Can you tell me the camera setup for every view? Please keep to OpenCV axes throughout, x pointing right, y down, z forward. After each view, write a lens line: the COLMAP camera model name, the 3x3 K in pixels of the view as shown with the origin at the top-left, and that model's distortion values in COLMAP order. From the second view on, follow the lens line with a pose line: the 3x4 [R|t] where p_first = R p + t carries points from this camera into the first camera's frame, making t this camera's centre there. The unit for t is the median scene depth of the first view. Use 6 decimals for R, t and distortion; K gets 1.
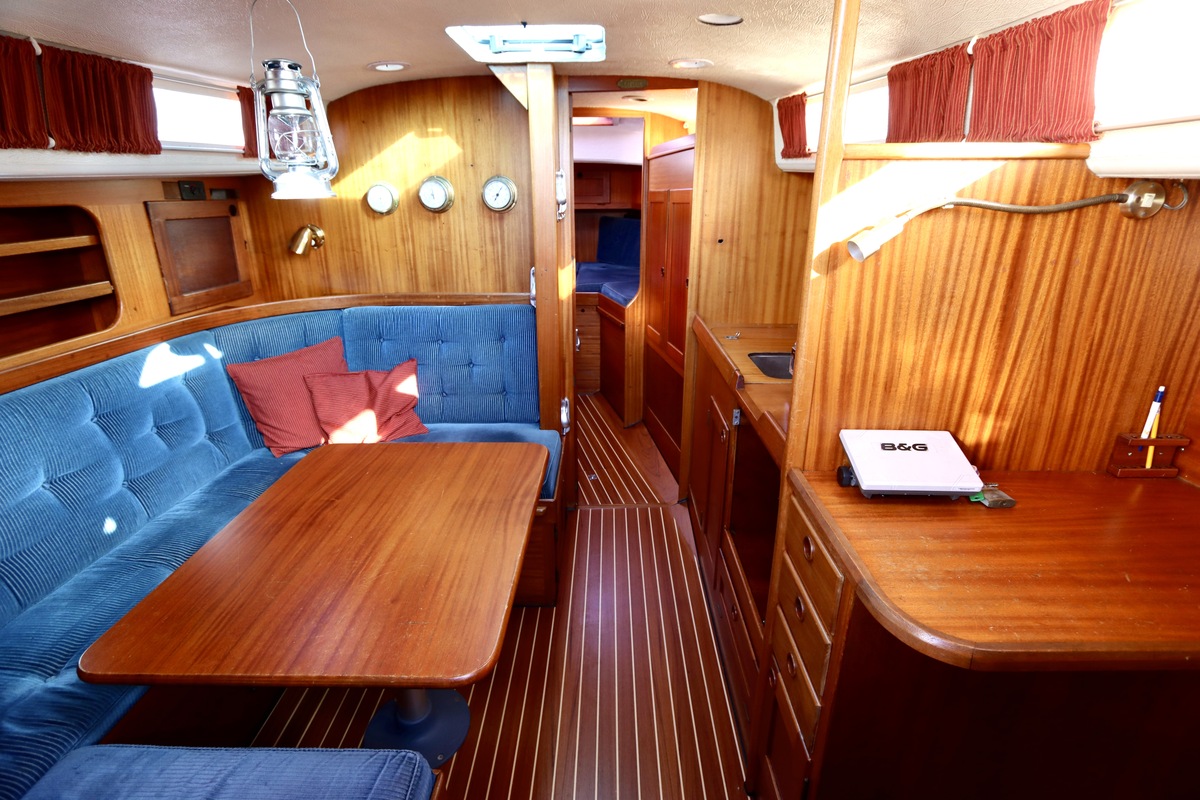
lens RADIAL K [[571.6, 0, 601.3], [0, 571.6, 395.4], [0, 0, 1]] dist [-0.014491, 0.001189]
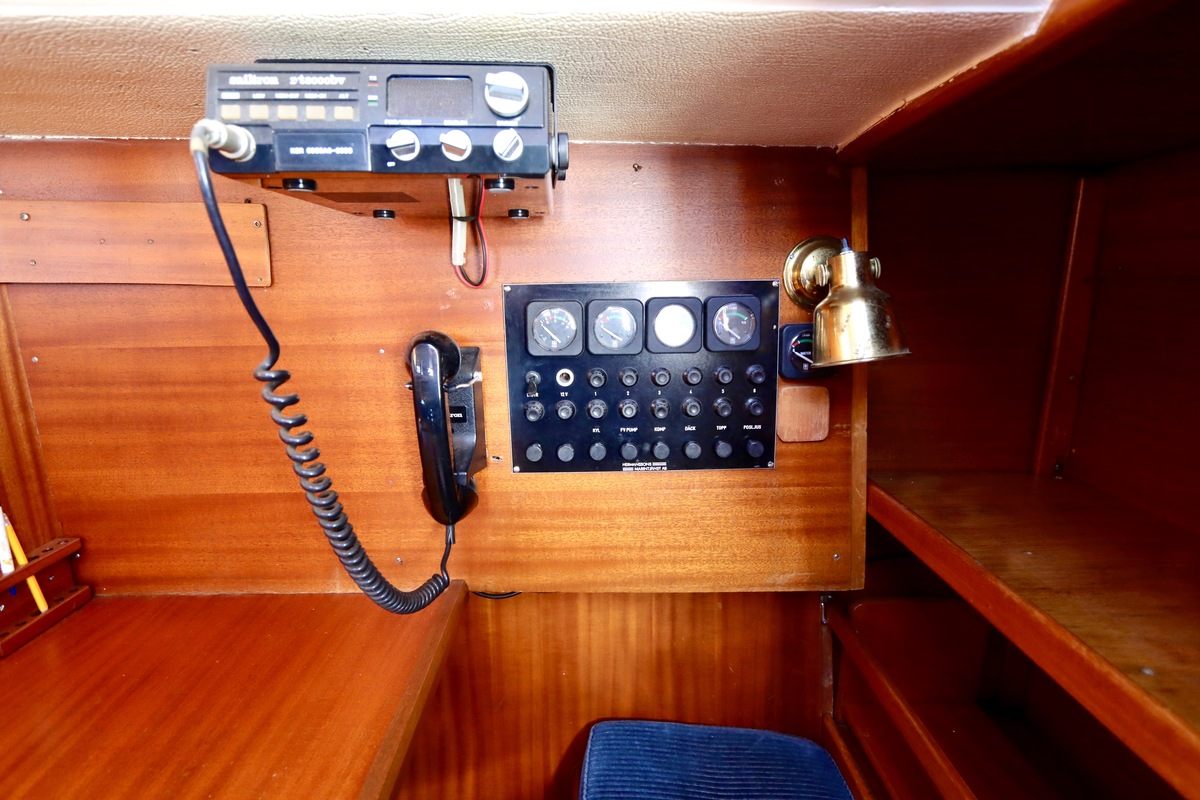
lens RADIAL K [[593.8, 0, 602.3], [0, 593.8, 394.7], [0, 0, 1]] dist [-0.014329, 0.000602]
pose [[-0.032275, -0.209483, 0.977279, 0.305570], [0.339302, 0.917425, 0.207859, -0.005333], [-0.940124, 0.338301, 0.041468, 0.268804]]
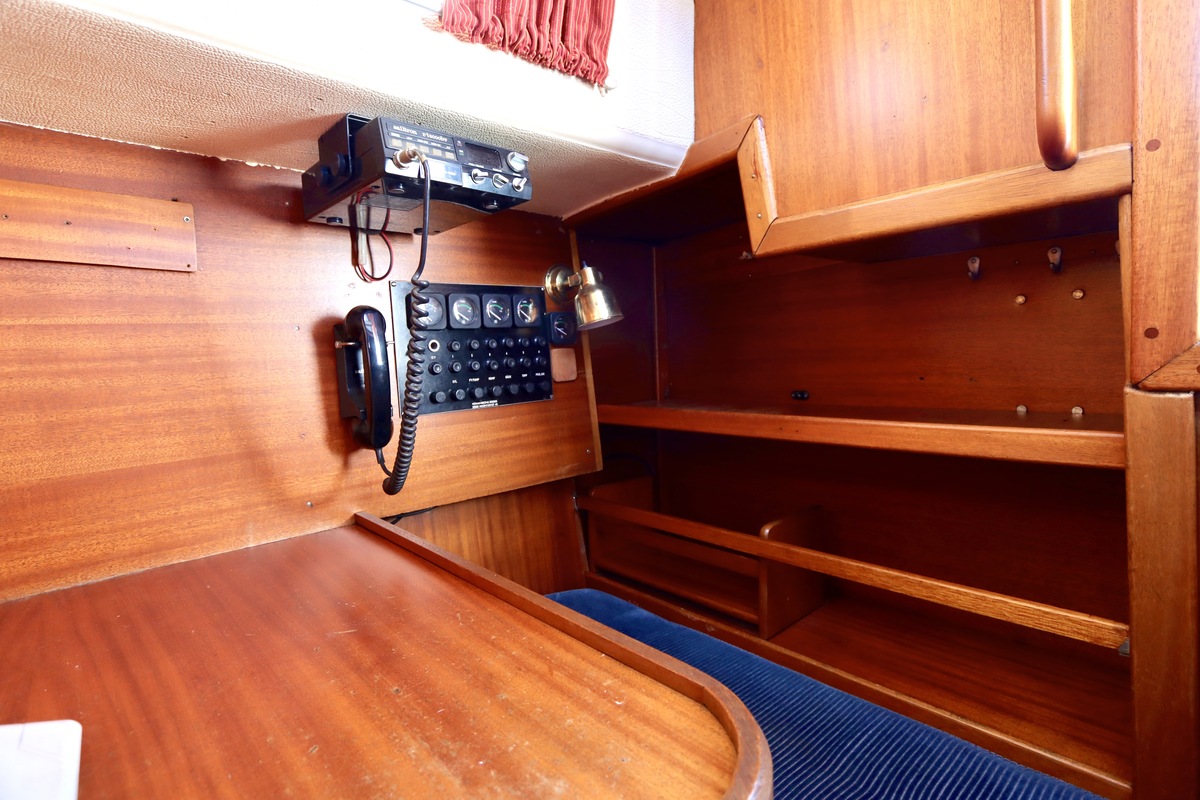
lens RADIAL K [[579.6, 0, 601.5], [0, 579.6, 391.9], [0, 0, 1]] dist [-0.018351, 0.000471]
pose [[-0.683540, -0.018968, 0.729667, 0.142932], [0.285347, 0.913164, 0.291047, -0.021170], [-0.671826, 0.407150, -0.618771, 0.616293]]
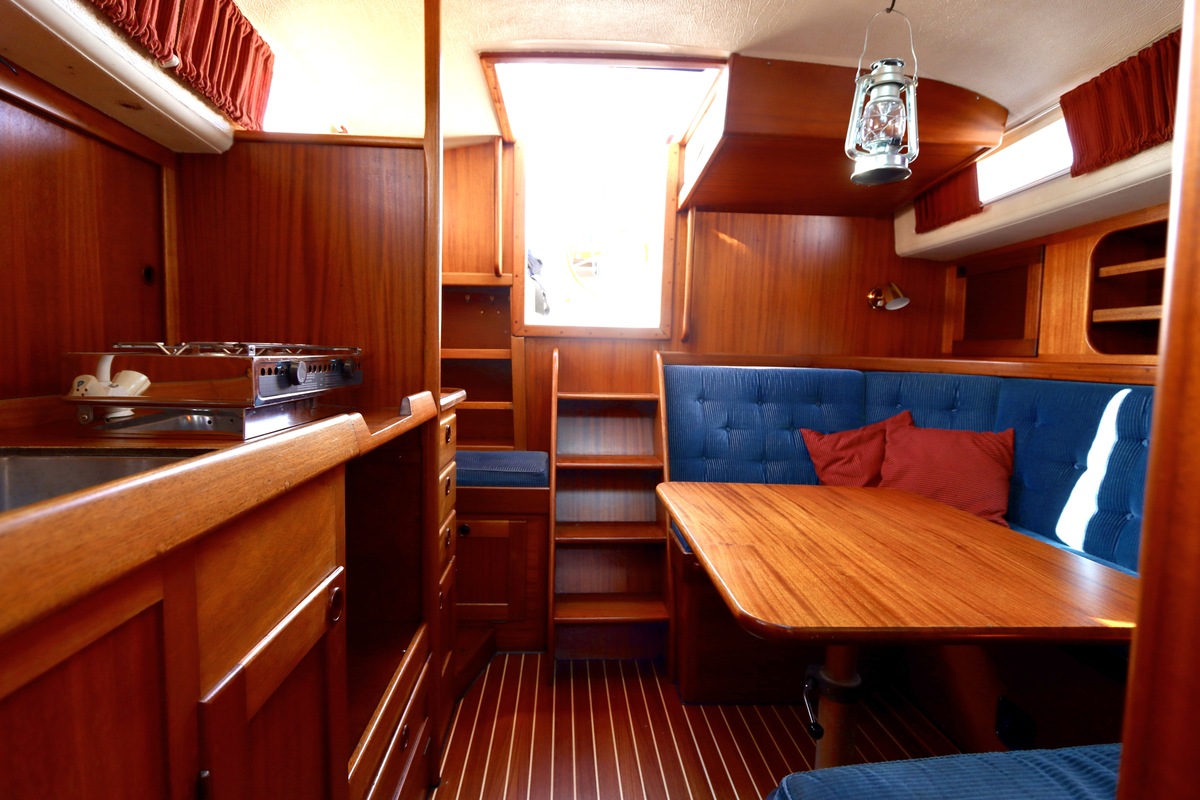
lens RADIAL K [[593.8, 0, 602.3], [0, 593.8, 394.7], [0, 0, 1]] dist [-0.014329, 0.000602]
pose [[-0.996700, -0.012581, -0.080186, 0.067668], [-0.043355, 0.917695, 0.394914, -0.294494], [0.068618, 0.397087, -0.915212, 1.641950]]
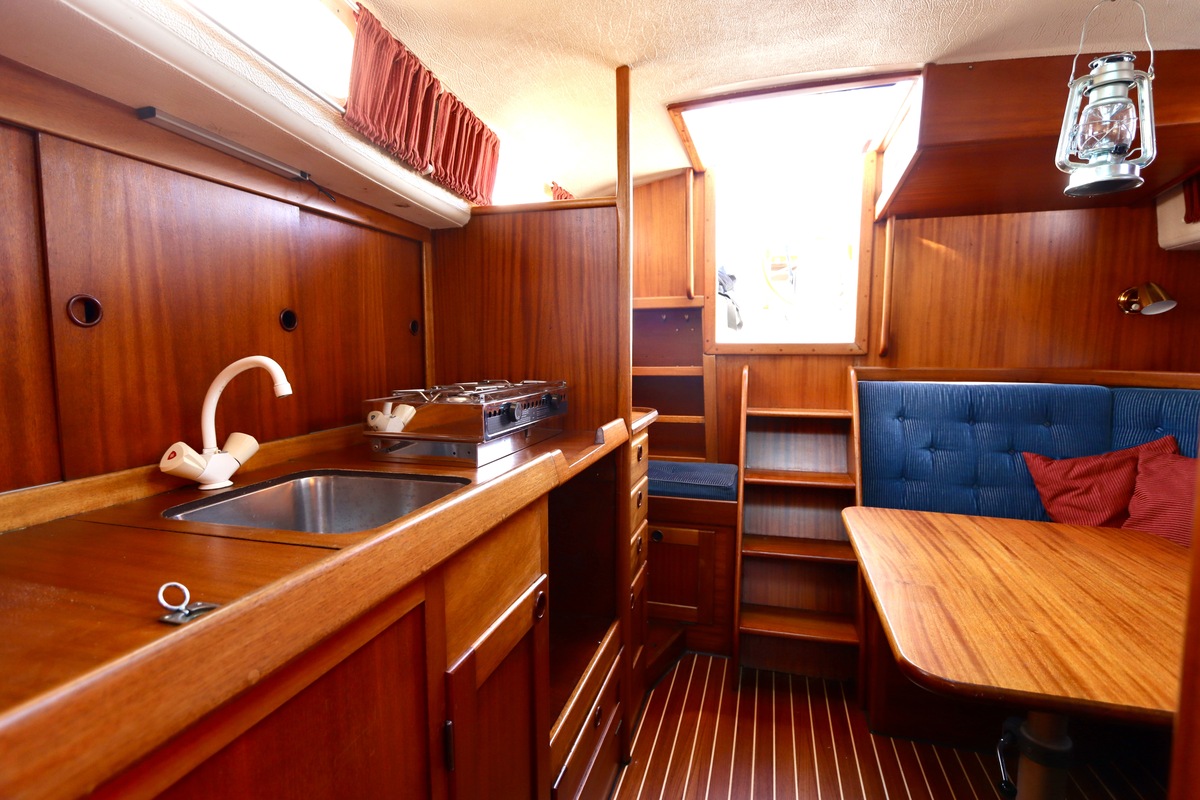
lens RADIAL K [[587.5, 0, 602.7], [0, 587.5, 396.4], [0, 0, 1]] dist [-0.014435, 0.000779]
pose [[-0.965280, -0.015949, 0.260729, 0.023933], [0.091889, 0.913607, 0.396080, -0.373580], [-0.244521, 0.406287, -0.880421, 1.686249]]
